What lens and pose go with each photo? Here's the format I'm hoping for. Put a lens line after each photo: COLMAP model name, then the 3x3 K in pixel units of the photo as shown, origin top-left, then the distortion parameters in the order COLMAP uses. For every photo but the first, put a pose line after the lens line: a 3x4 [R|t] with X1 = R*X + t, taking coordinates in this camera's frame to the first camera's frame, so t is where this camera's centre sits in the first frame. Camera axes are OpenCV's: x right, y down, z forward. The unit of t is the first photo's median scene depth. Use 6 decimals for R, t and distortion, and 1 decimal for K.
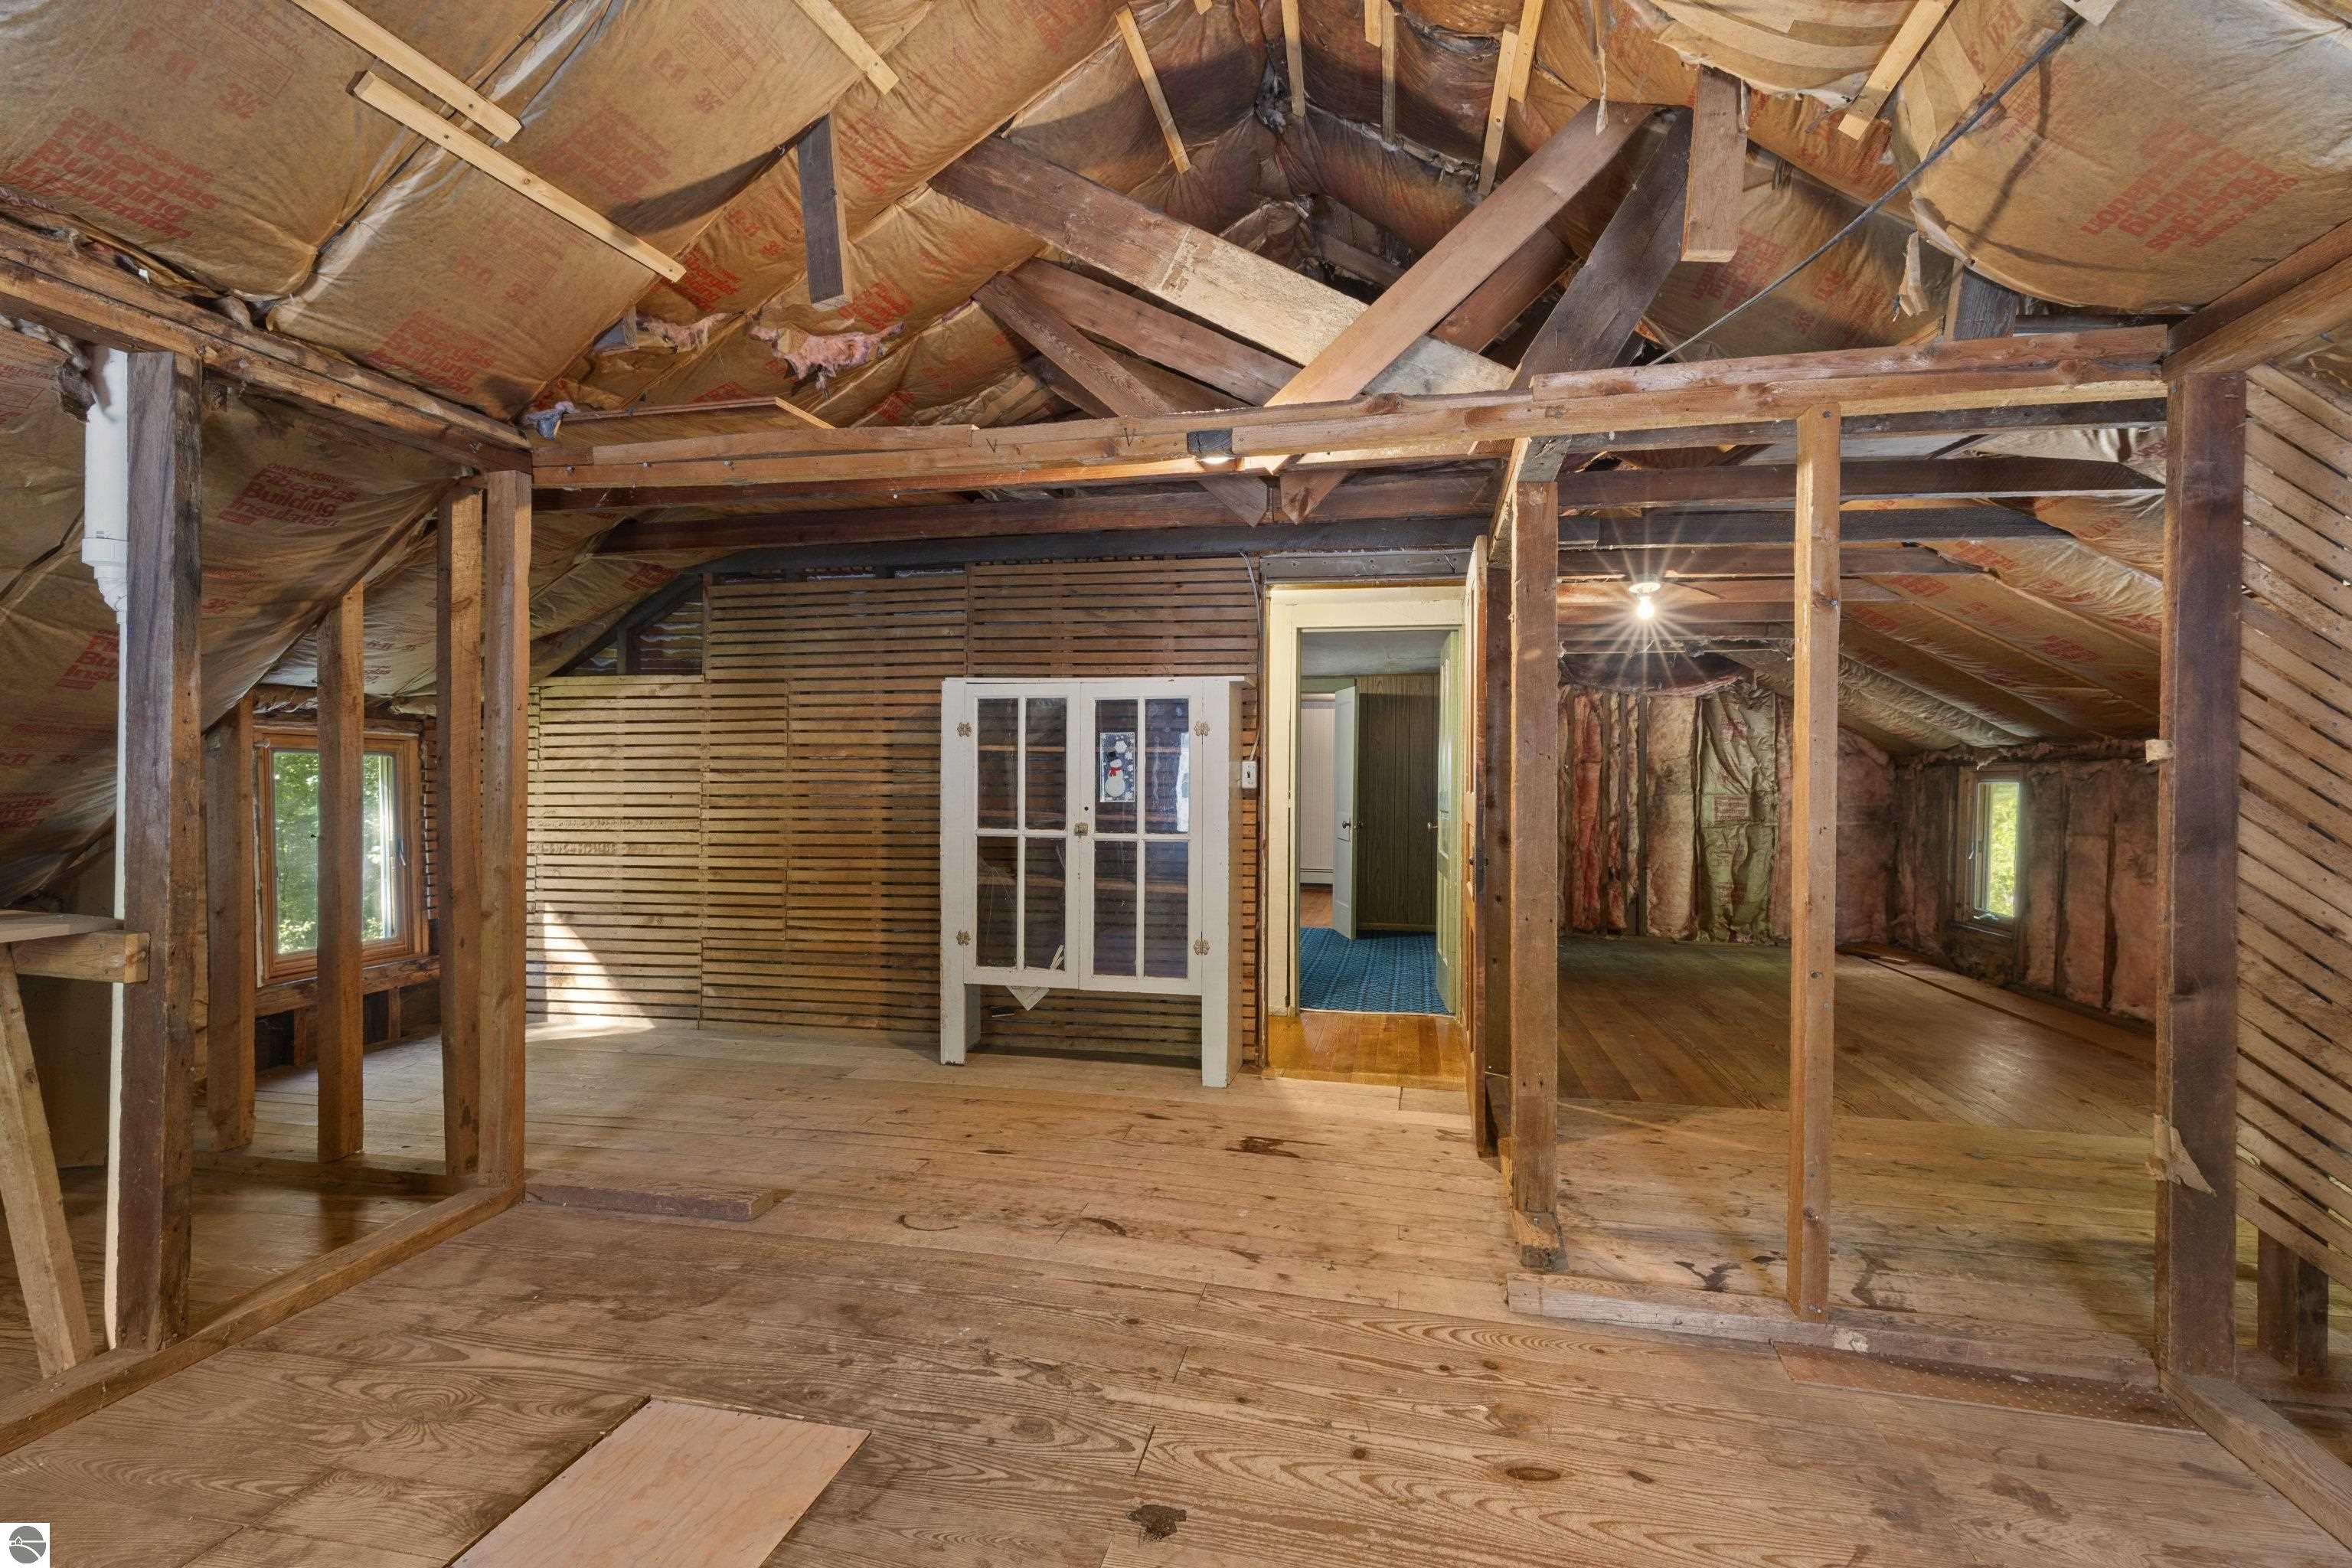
lens RADIAL K [[1054.8, 0, 1188.6], [0, 1054.8, 774.2], [0, 0, 1]] dist [0.007636, -0.001190]
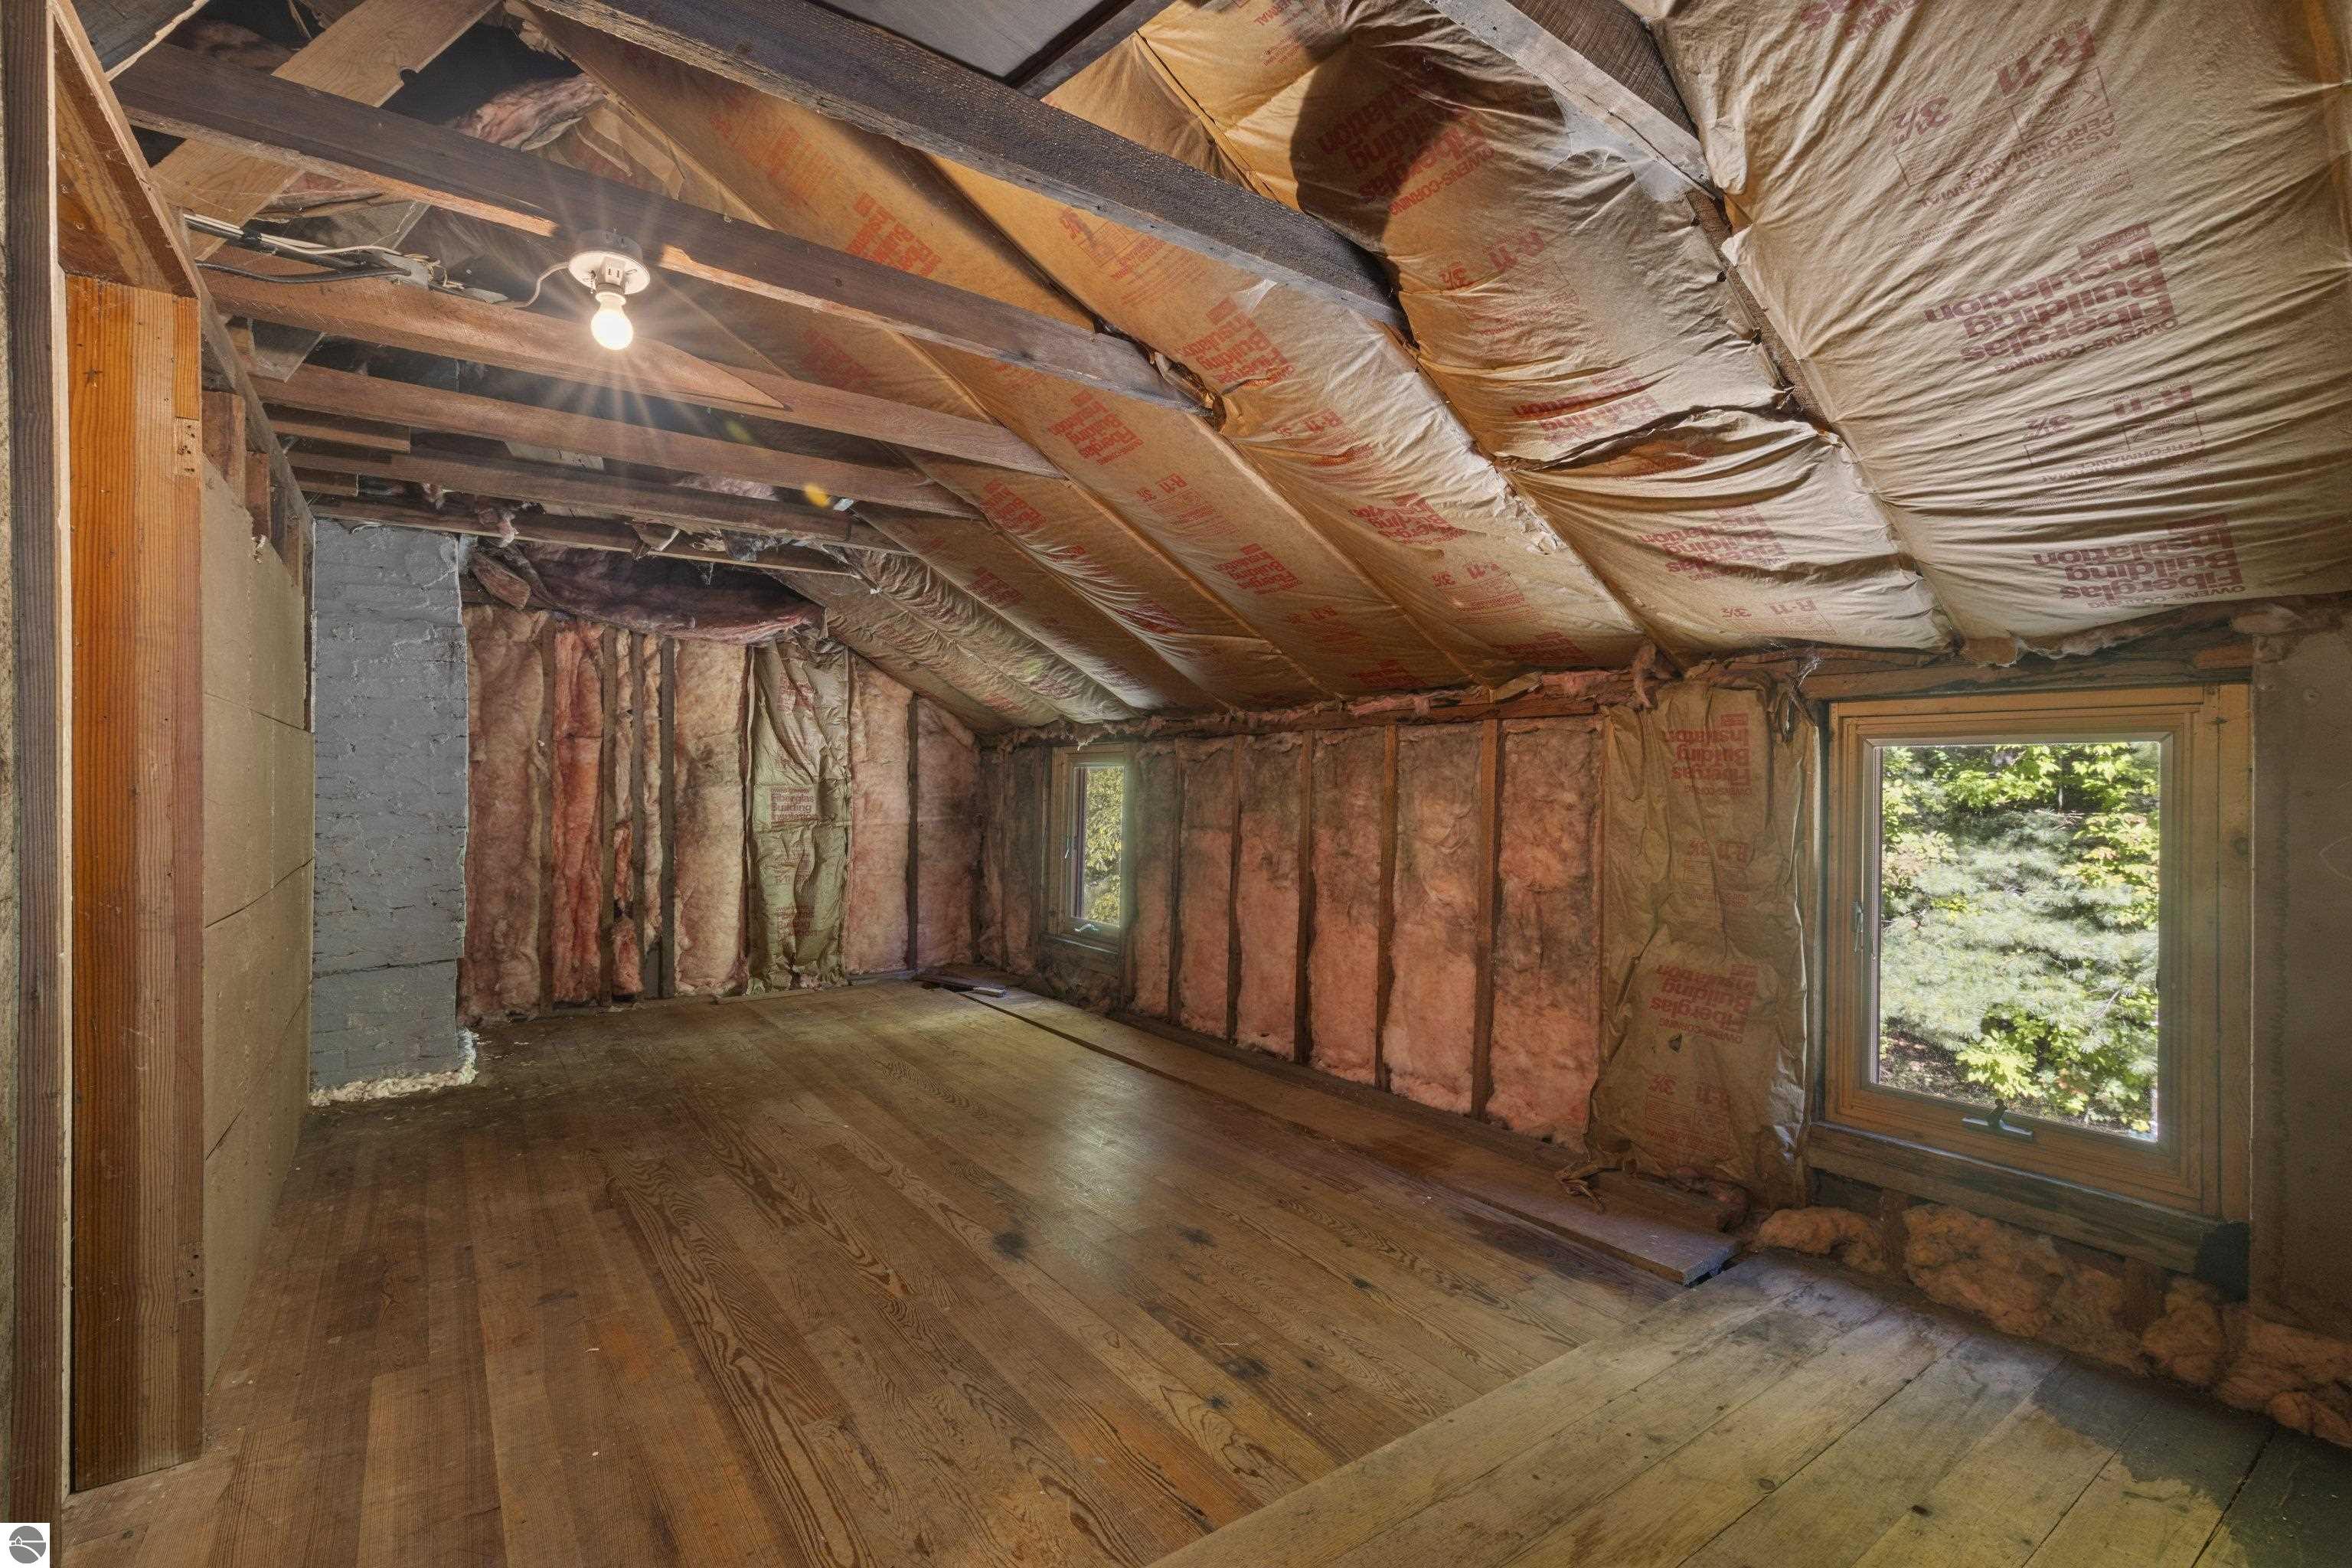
lens RADIAL K [[1054.8, 0, 1182.7], [0, 1054.8, 770.2], [0, 0, 1]] dist [0.007636, -0.001190]
pose [[0.670280, -0.003493, 0.742101, 0.156656], [0.000291, 0.999990, 0.004445, 0.006126], [-0.742109, -0.002763, 0.670274, 0.319604]]
